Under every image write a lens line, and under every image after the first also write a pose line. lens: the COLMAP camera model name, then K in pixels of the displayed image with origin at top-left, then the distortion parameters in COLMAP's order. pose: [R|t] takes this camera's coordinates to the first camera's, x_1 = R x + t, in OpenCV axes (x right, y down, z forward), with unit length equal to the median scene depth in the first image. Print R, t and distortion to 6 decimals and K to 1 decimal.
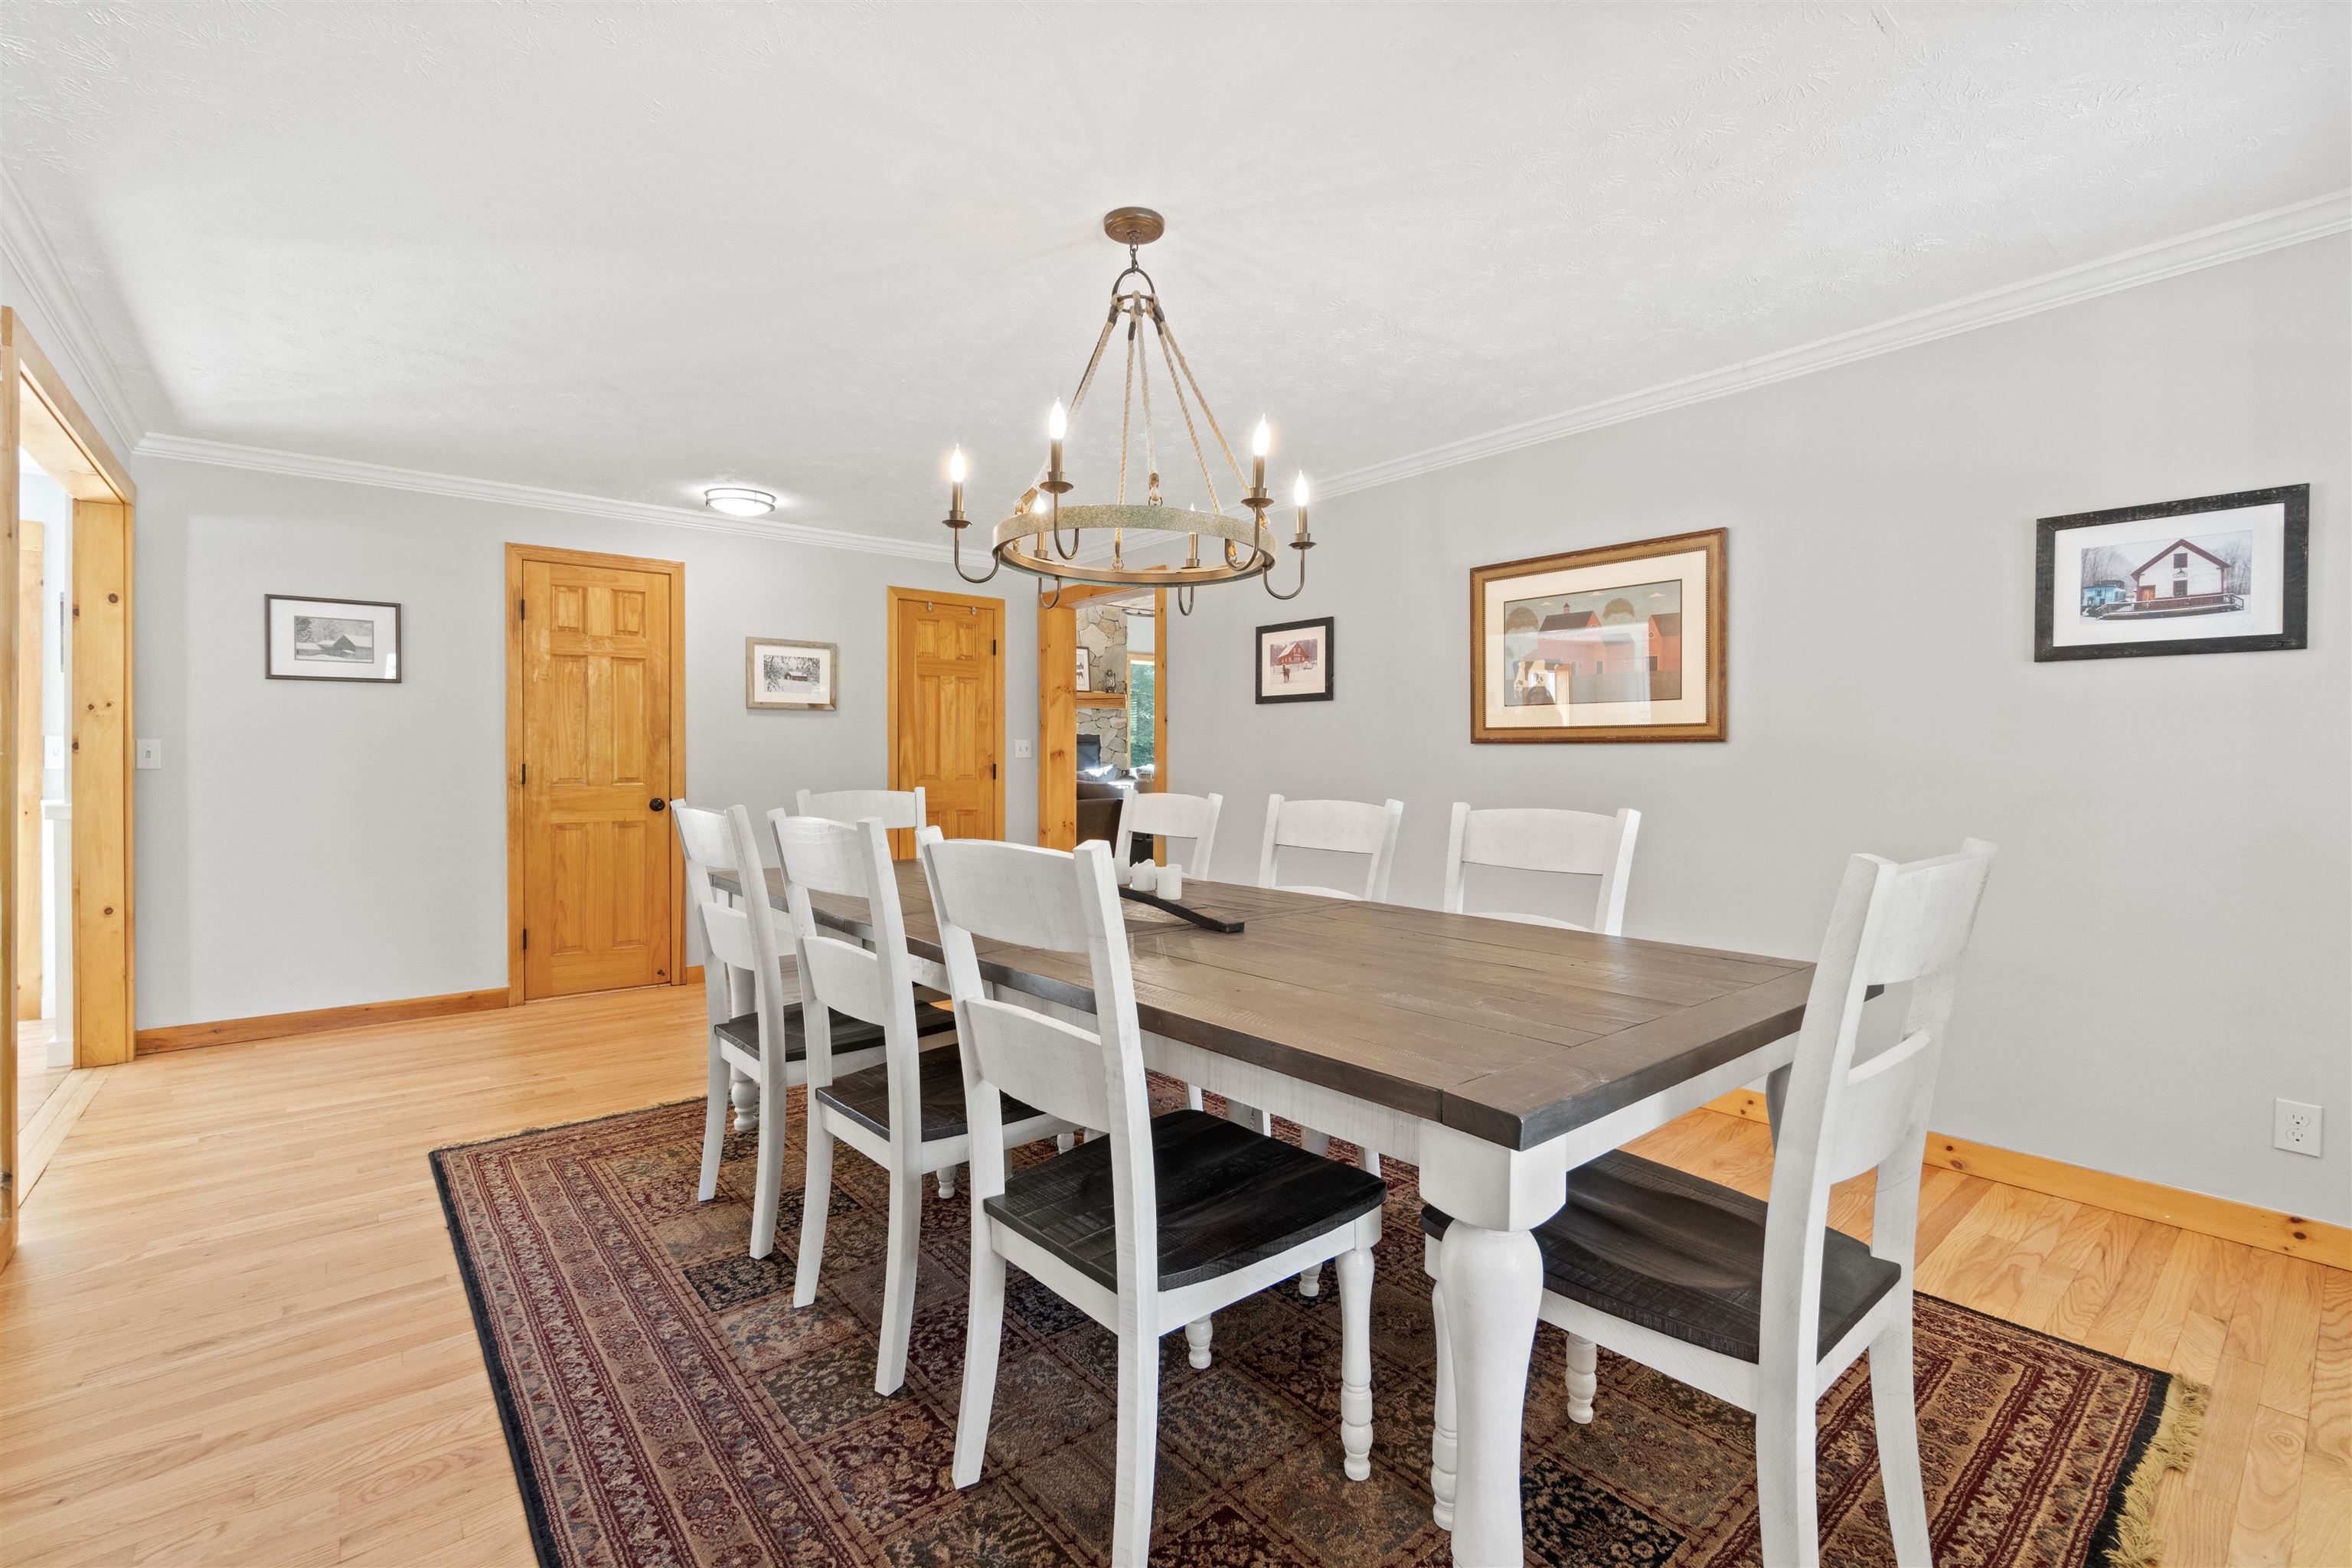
lens RADIAL K [[1030.8, 0, 1185.4], [0, 1030.8, 767.1], [0, 0, 1]] dist [0.000349, -0.000245]
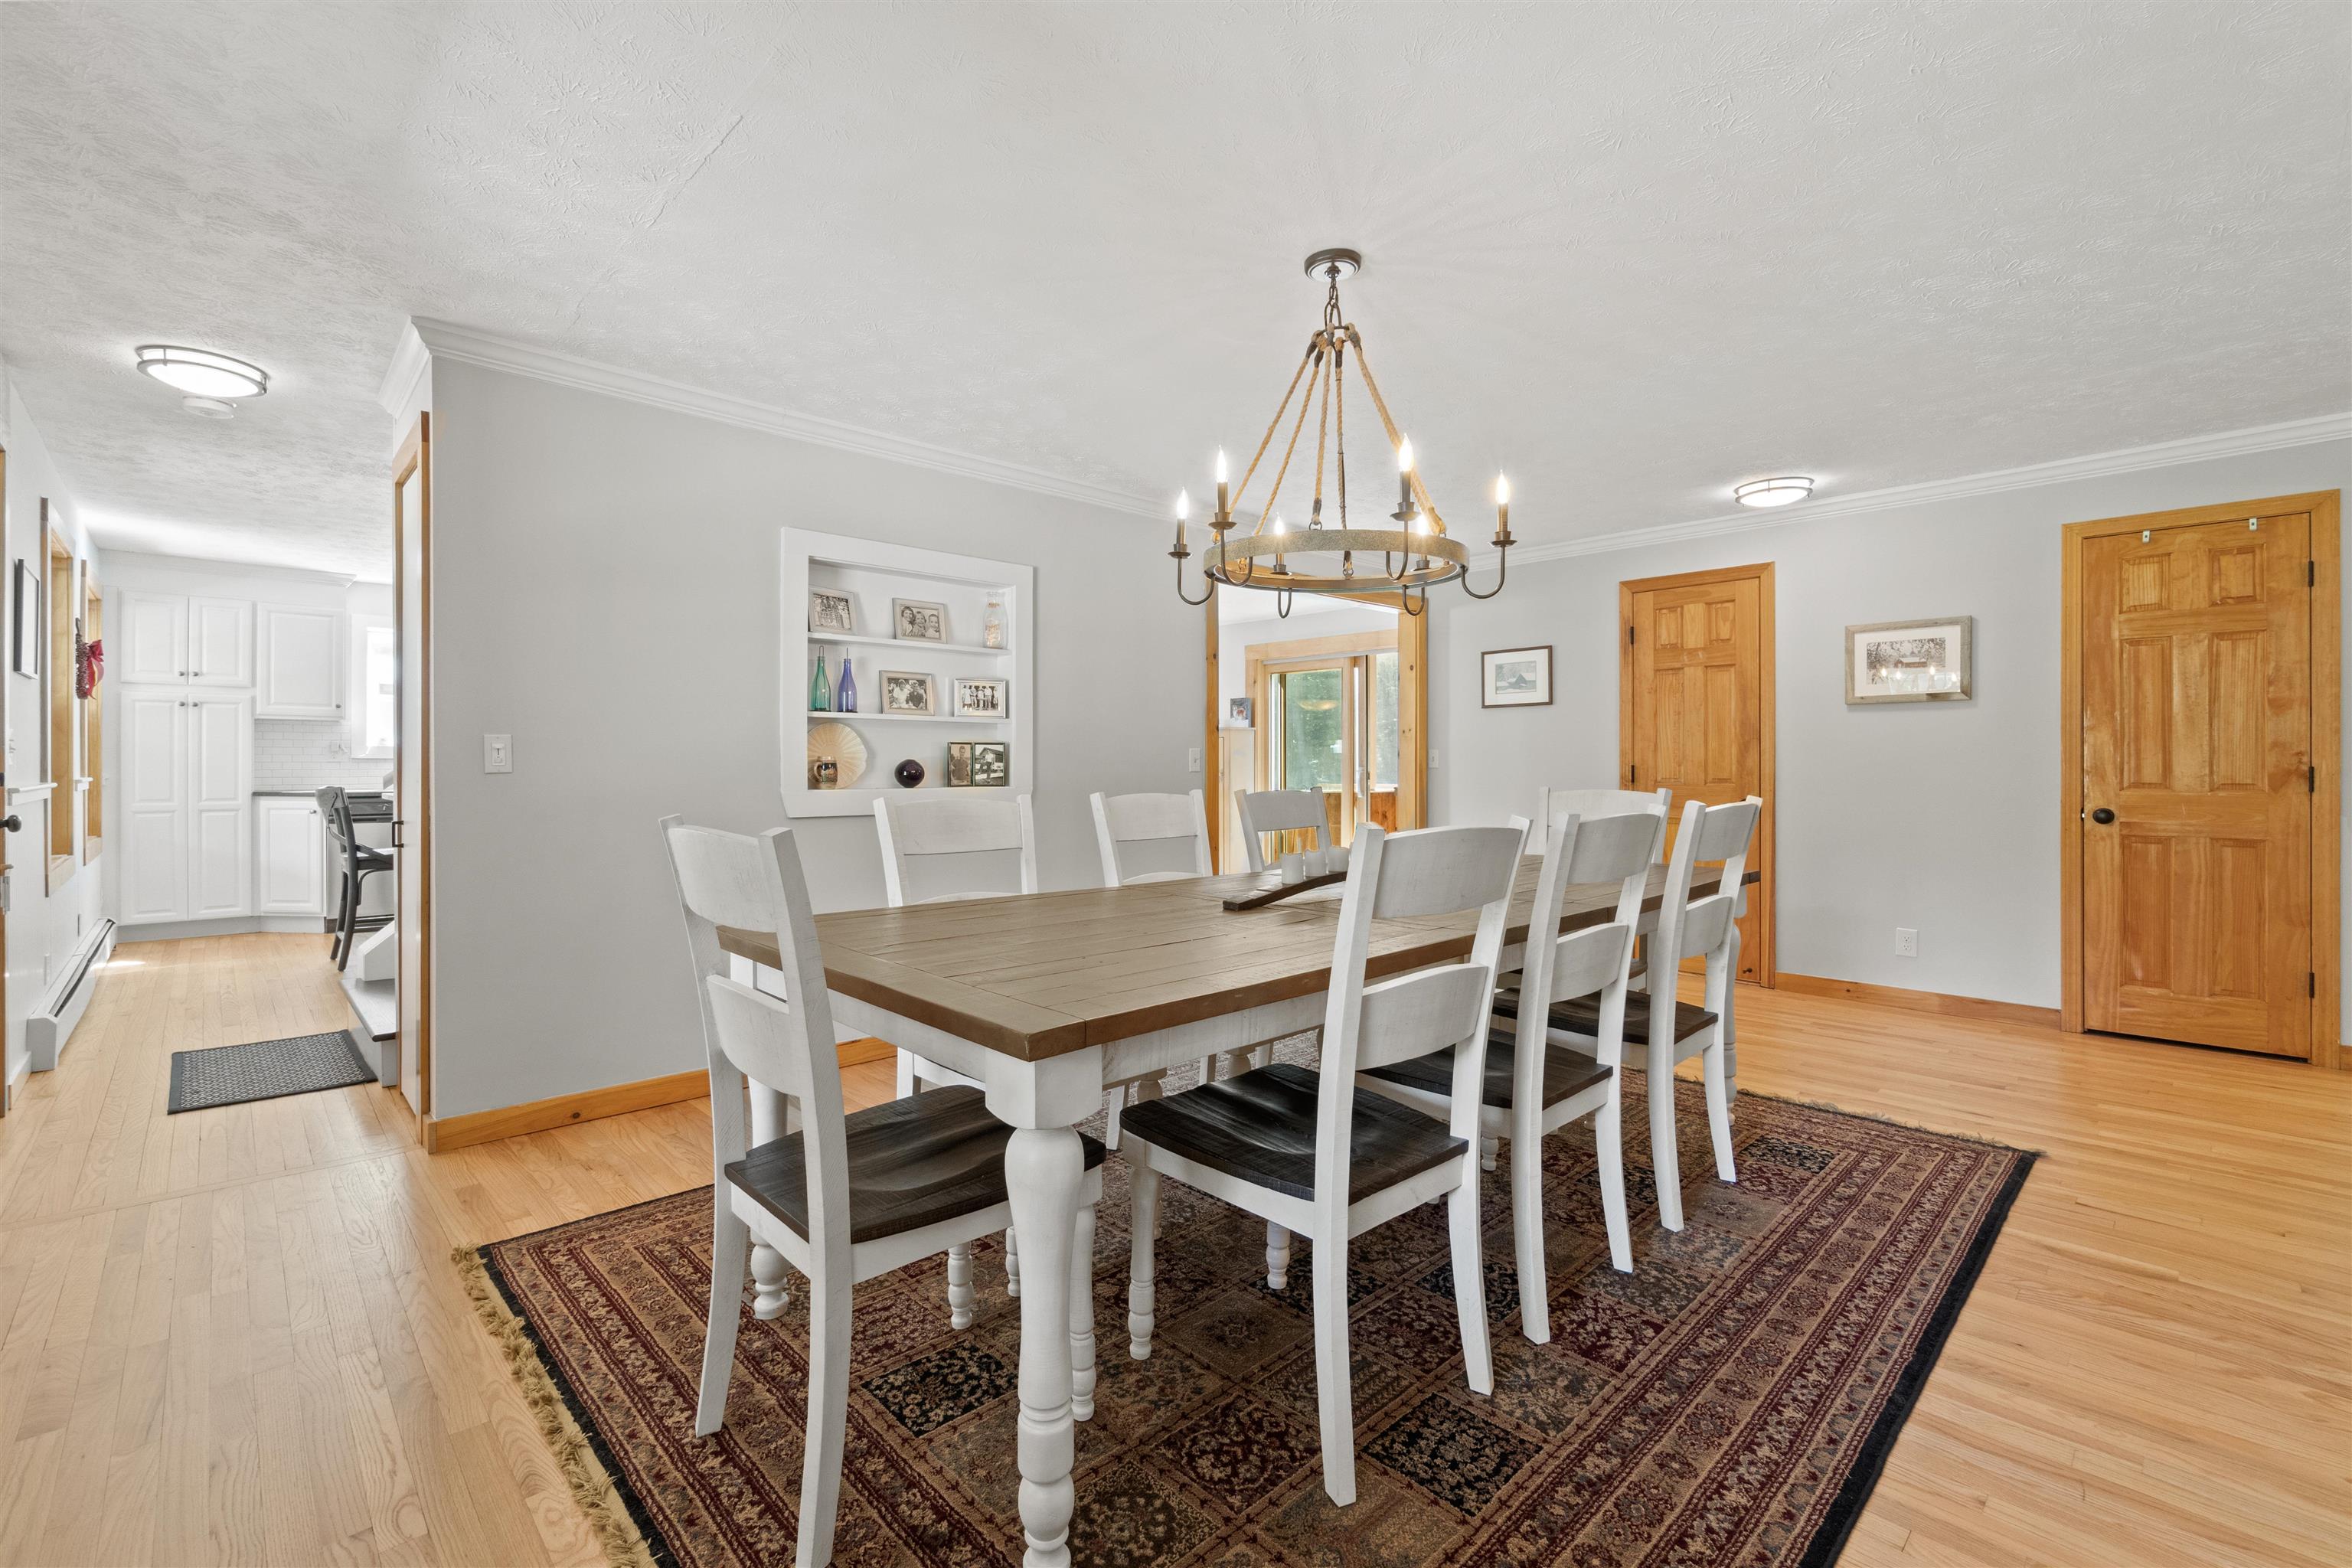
lens RADIAL K [[1030.8, 0, 1169.6], [0, 1030.8, 768.7], [0, 0, 1]] dist [0.000349, -0.000245]
pose [[0.075773, 0.000114, -0.997125, 0.465015], [-0.007506, 0.999972, -0.000457, 0.004870], [0.997097, 0.007519, 0.075772, 0.355361]]
